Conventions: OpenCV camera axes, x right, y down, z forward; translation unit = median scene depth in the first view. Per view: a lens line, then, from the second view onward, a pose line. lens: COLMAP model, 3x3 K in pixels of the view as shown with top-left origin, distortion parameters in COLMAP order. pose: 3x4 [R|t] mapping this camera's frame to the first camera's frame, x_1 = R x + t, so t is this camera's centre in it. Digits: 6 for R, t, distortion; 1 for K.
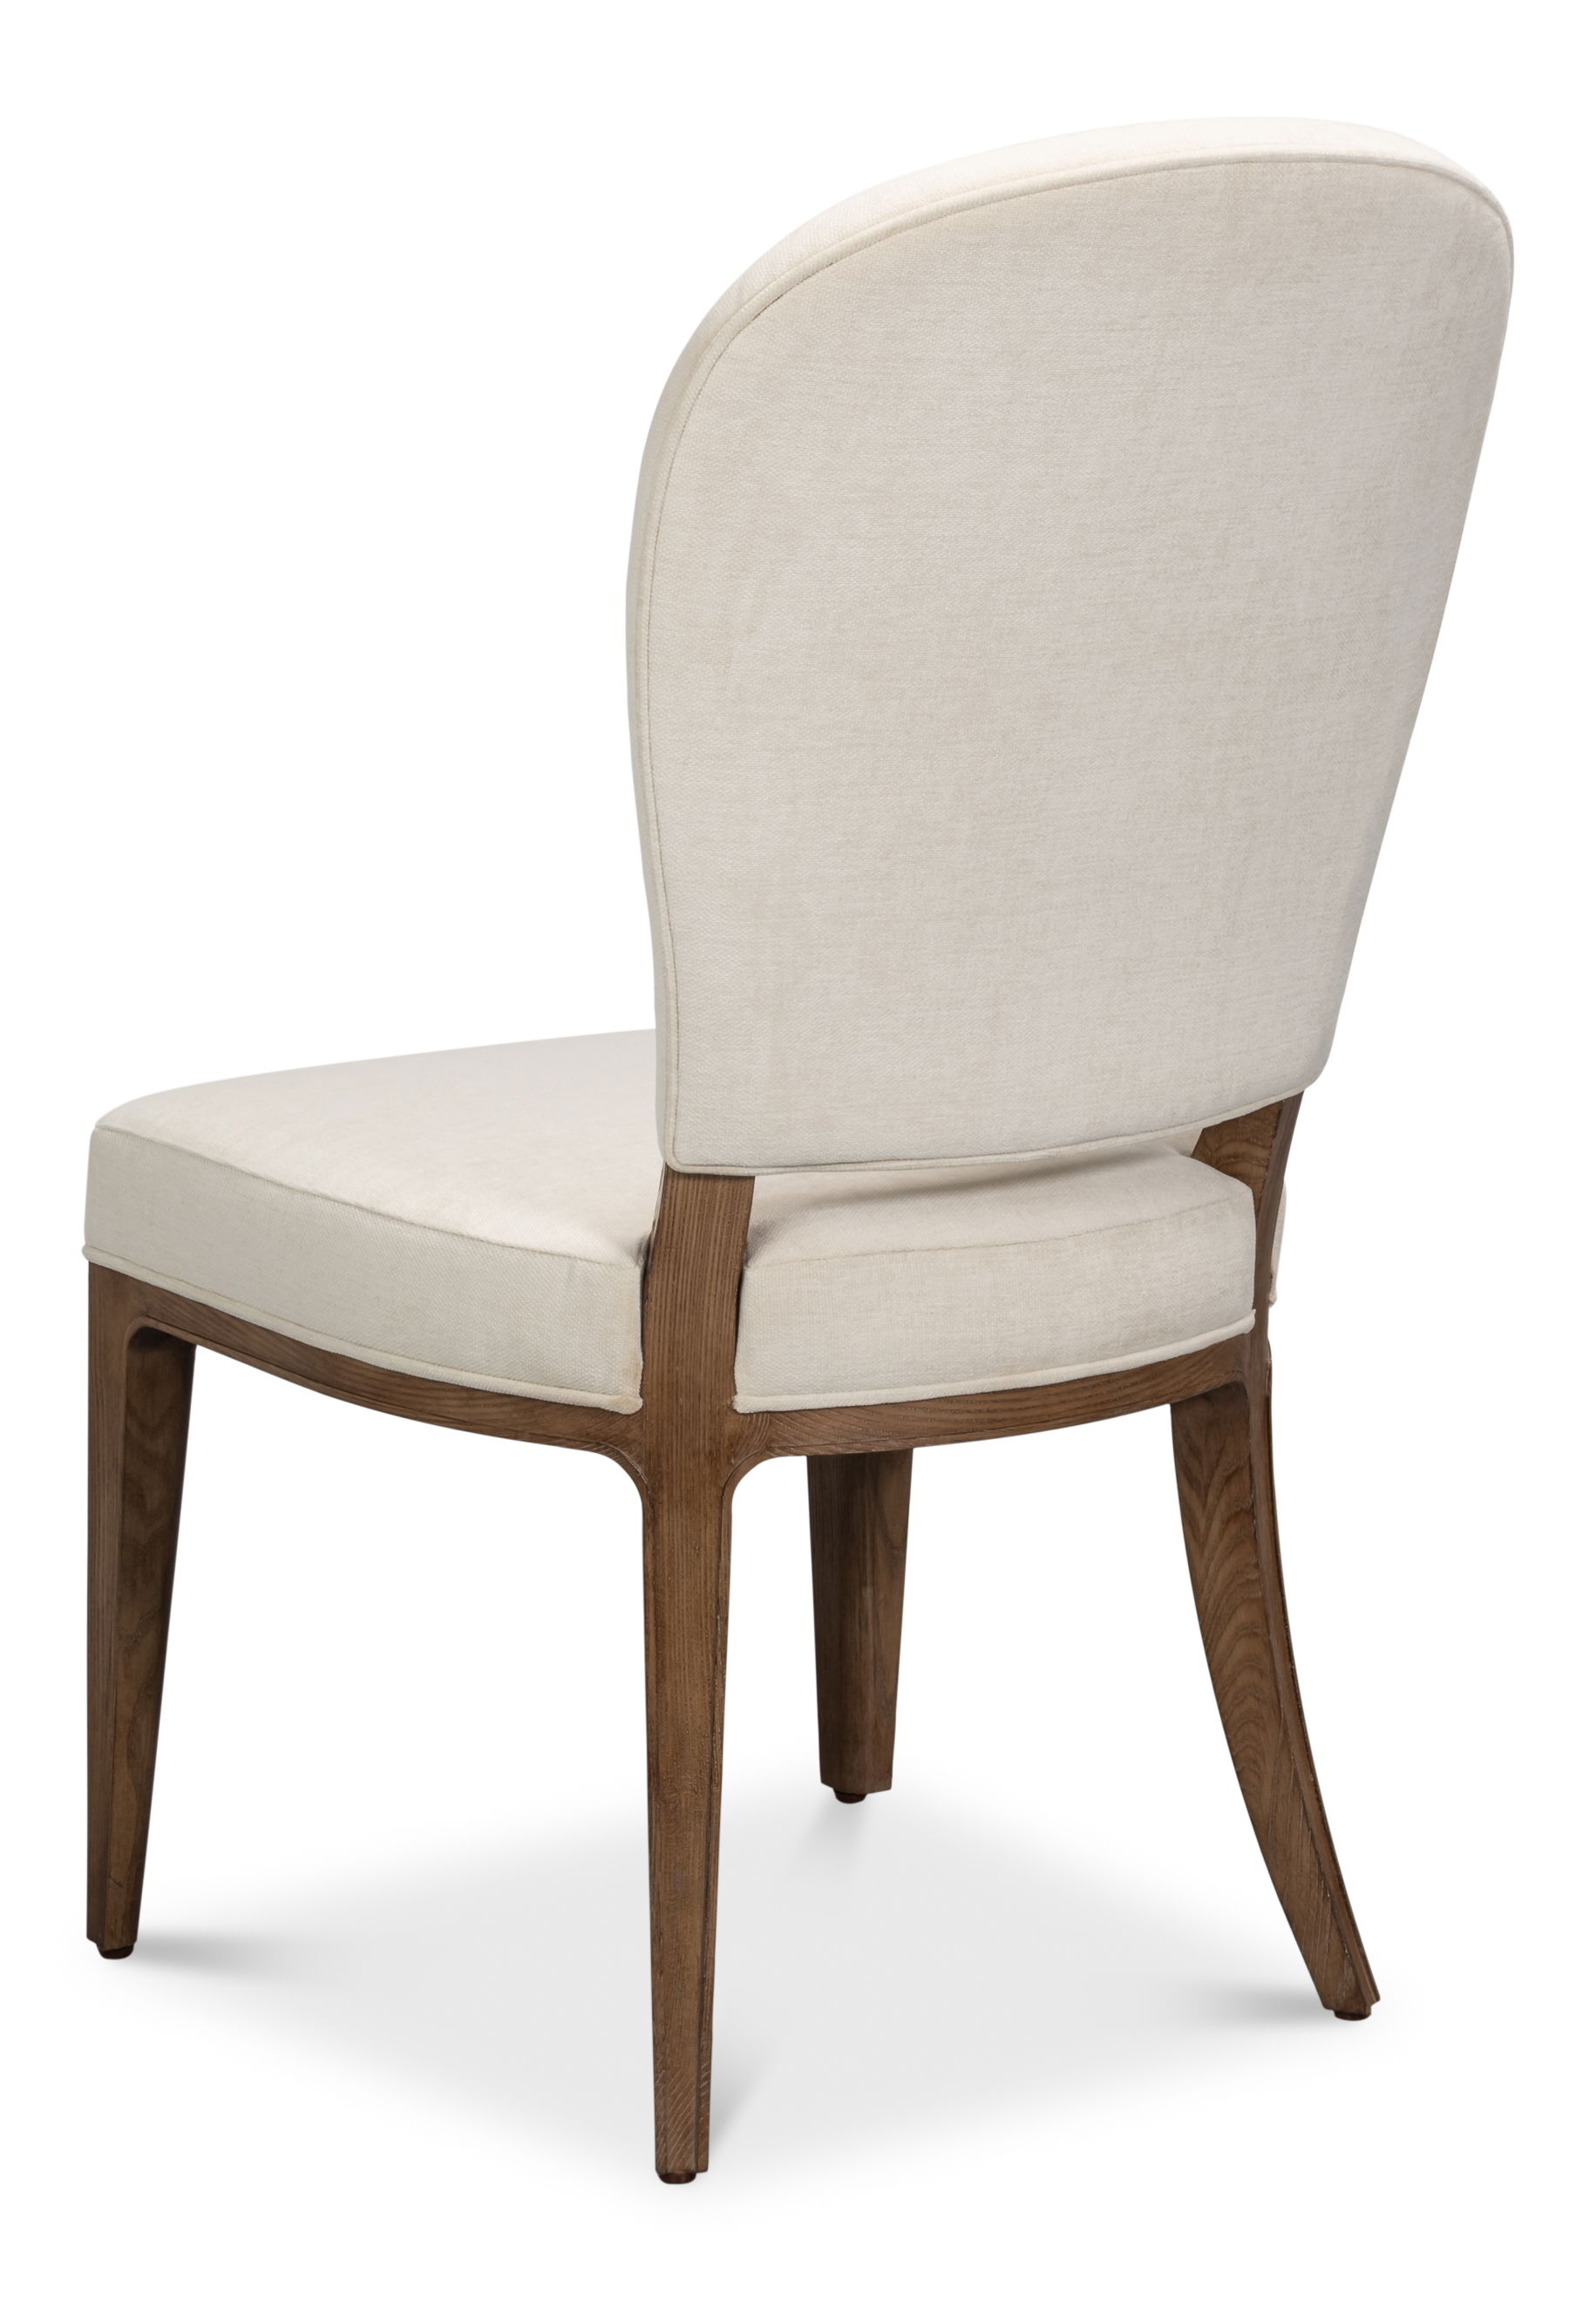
lens RADIAL K [[6732.9, 0, 790.6], [0, 6732.9, 1154.6], [0, 0, 1]] dist [-0.156666, 0.000000]
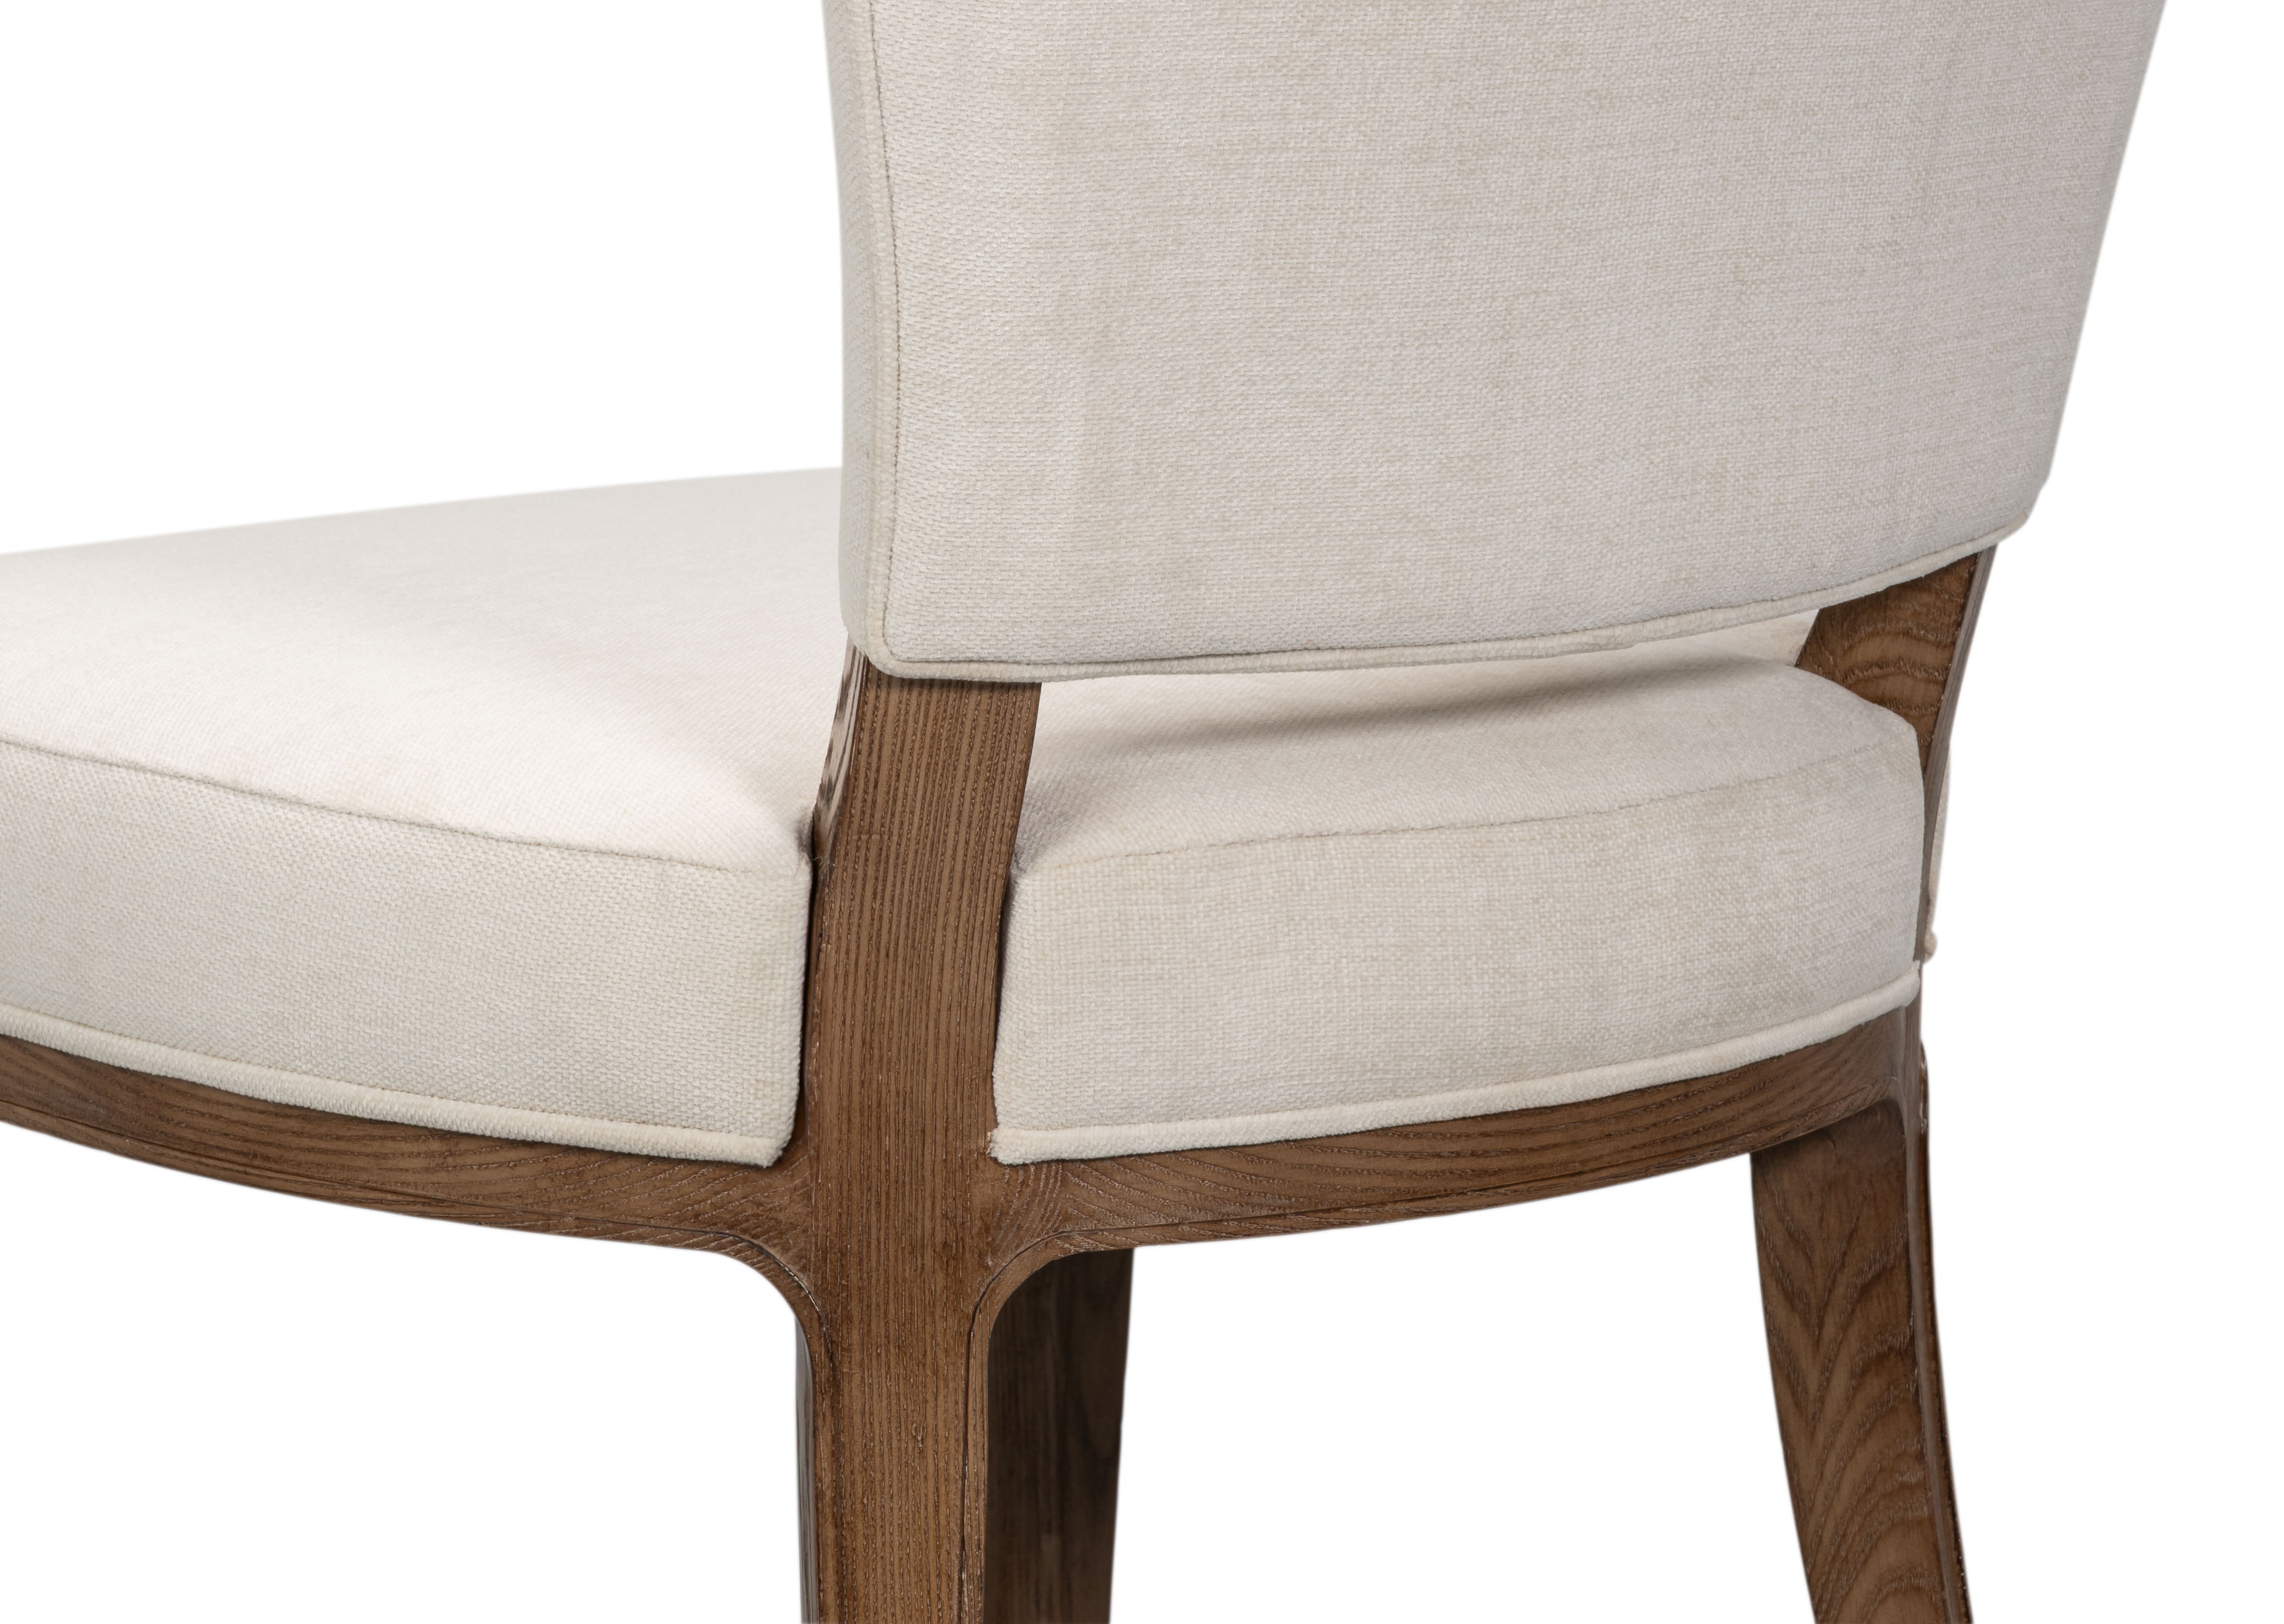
lens RADIAL K [[9073.8, 0, 1149.0], [0, 9073.8, 802.8], [0, 0, 1]] dist [-0.061820, 0.000000]
pose [[0.994032, -0.018223, 0.107559, -0.068055], [0.021083, 0.999452, -0.025515, 0.028590], [-0.107035, 0.027630, 0.993871, 0.322810]]
